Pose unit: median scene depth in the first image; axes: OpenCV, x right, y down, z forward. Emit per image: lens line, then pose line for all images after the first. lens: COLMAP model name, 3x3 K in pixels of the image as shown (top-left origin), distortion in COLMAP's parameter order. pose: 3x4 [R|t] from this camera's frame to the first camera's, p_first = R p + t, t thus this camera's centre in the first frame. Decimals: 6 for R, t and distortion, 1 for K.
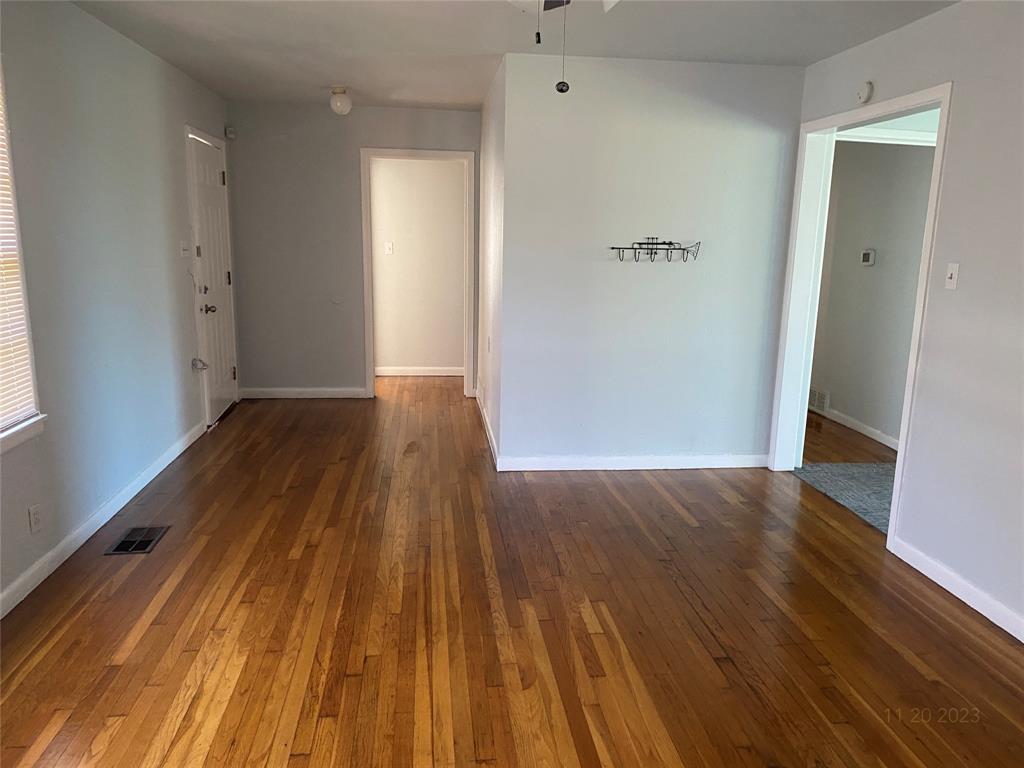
lens RADIAL K [[796.3, 0, 511.8], [0, 796.3, 384.3], [0, 0, 1]] dist [0.052467, -0.070133]
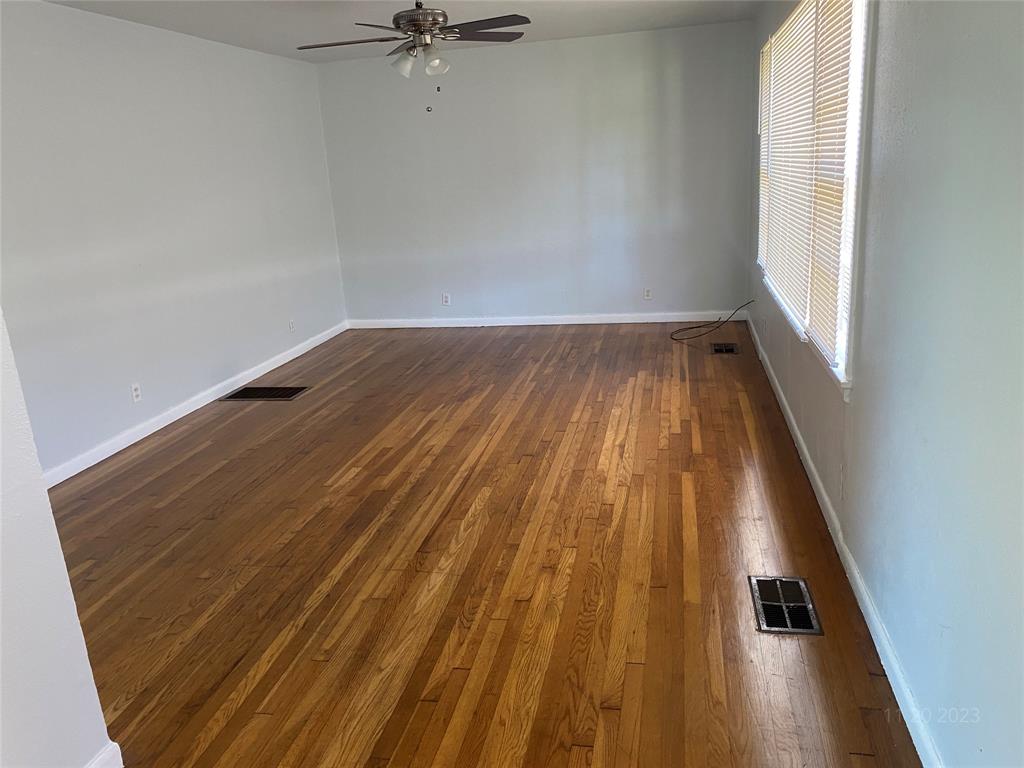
lens RADIAL K [[796.3, 0, 511.1], [0, 796.3, 384.8], [0, 0, 1]] dist [0.052467, -0.070133]
pose [[-0.951804, -0.043117, 0.303661, -0.553222], [0.099304, 0.893416, 0.438117, -0.396337], [-0.290186, 0.447156, -0.846075, 1.980206]]
